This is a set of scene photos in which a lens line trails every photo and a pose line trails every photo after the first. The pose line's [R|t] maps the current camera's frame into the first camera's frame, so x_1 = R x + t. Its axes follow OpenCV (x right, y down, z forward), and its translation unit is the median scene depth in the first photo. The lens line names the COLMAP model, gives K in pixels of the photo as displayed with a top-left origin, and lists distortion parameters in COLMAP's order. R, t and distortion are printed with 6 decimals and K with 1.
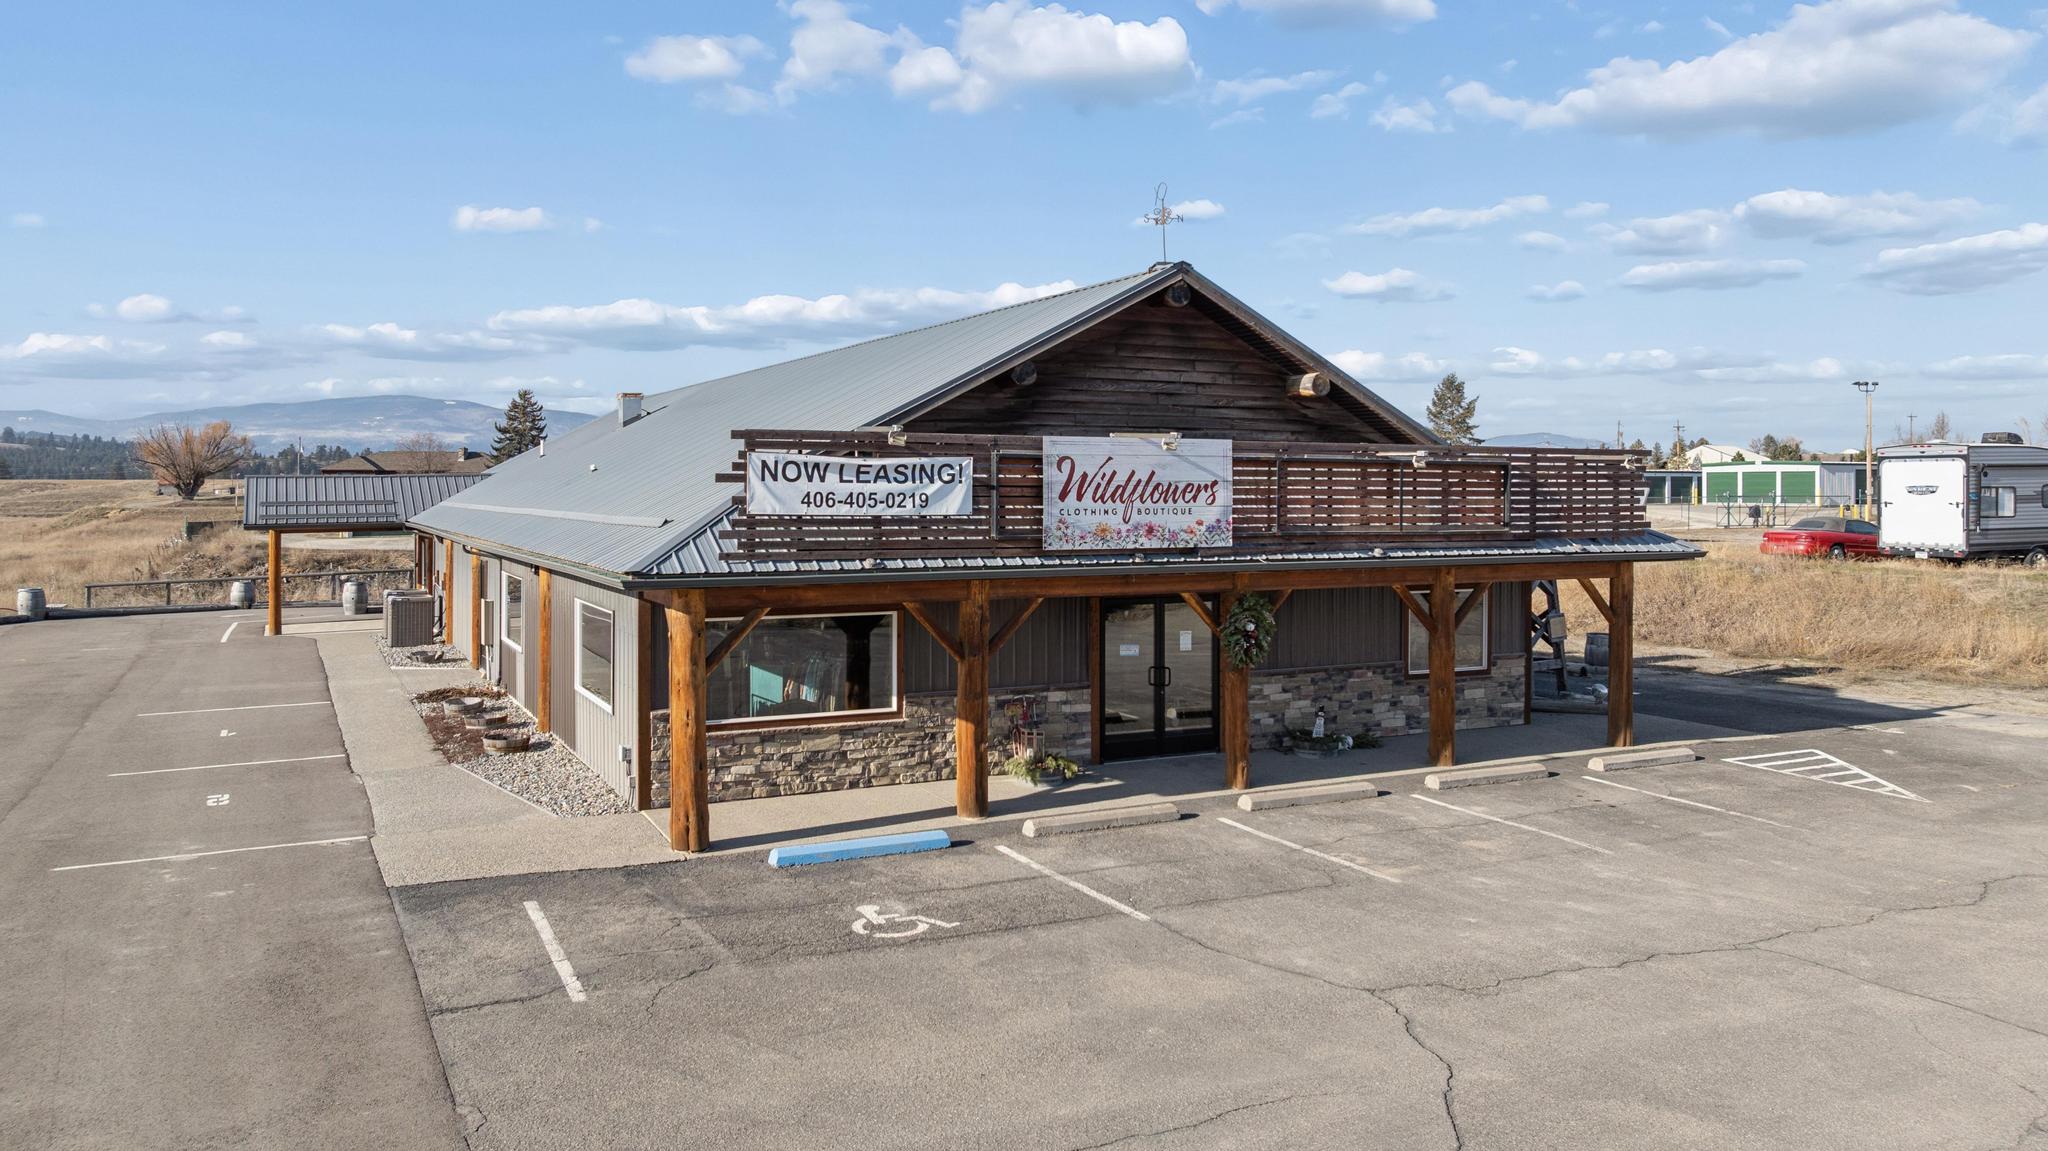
lens RADIAL K [[1460.6, 0, 1027.8], [0, 1460.6, 515.2], [0, 0, 1]] dist [-0.015666, 0.002039]
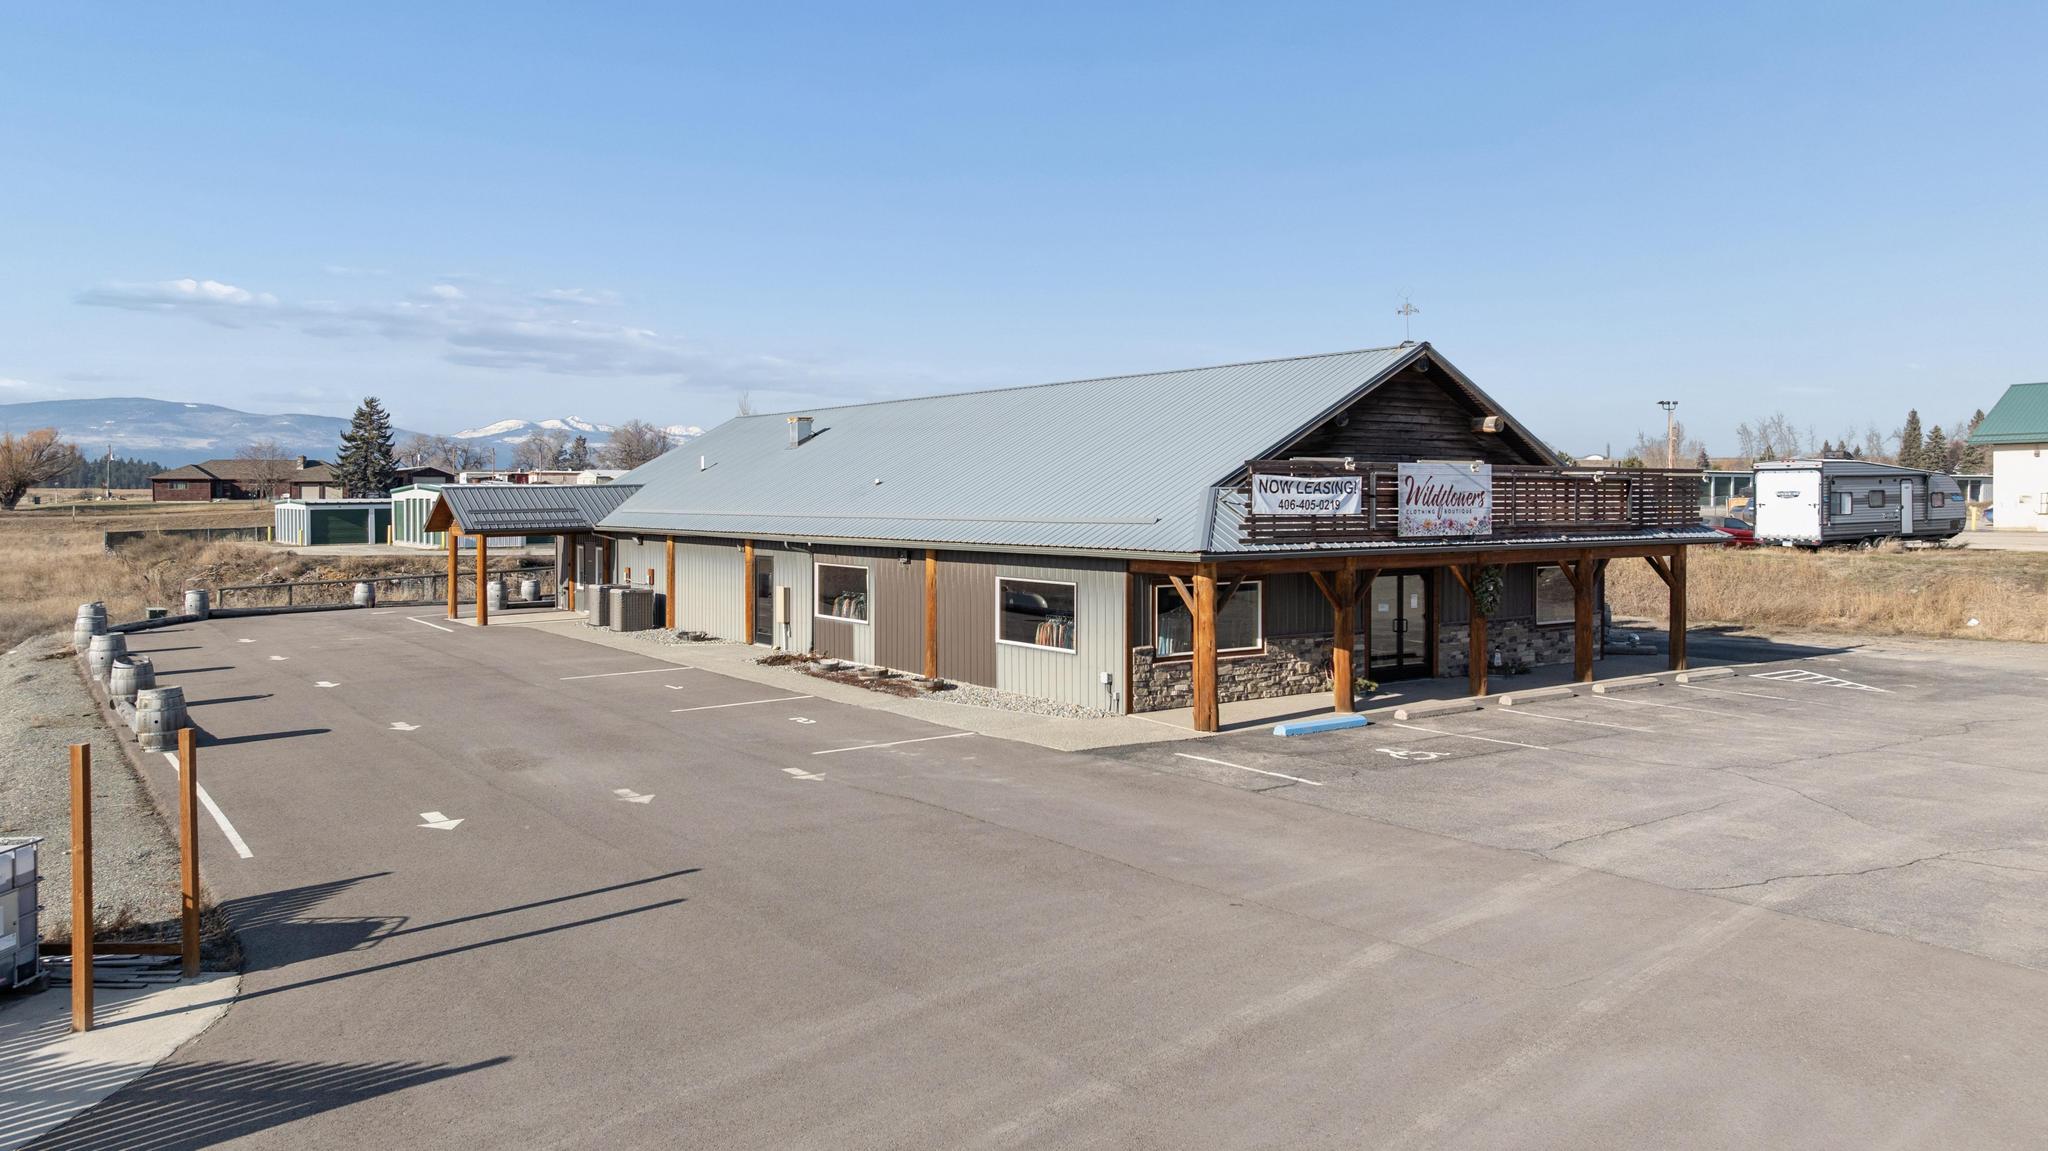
lens RADIAL K [[1455.1, 0, 1021.4], [0, 1455.1, 538.0], [0, 0, 1]] dist [-0.016661, 0.005832]
pose [[0.989207, -0.007877, 0.146312, -0.516471], [0.006202, 0.999910, 0.011897, 0.003802], [-0.146393, -0.010861, 0.989167, -0.392159]]
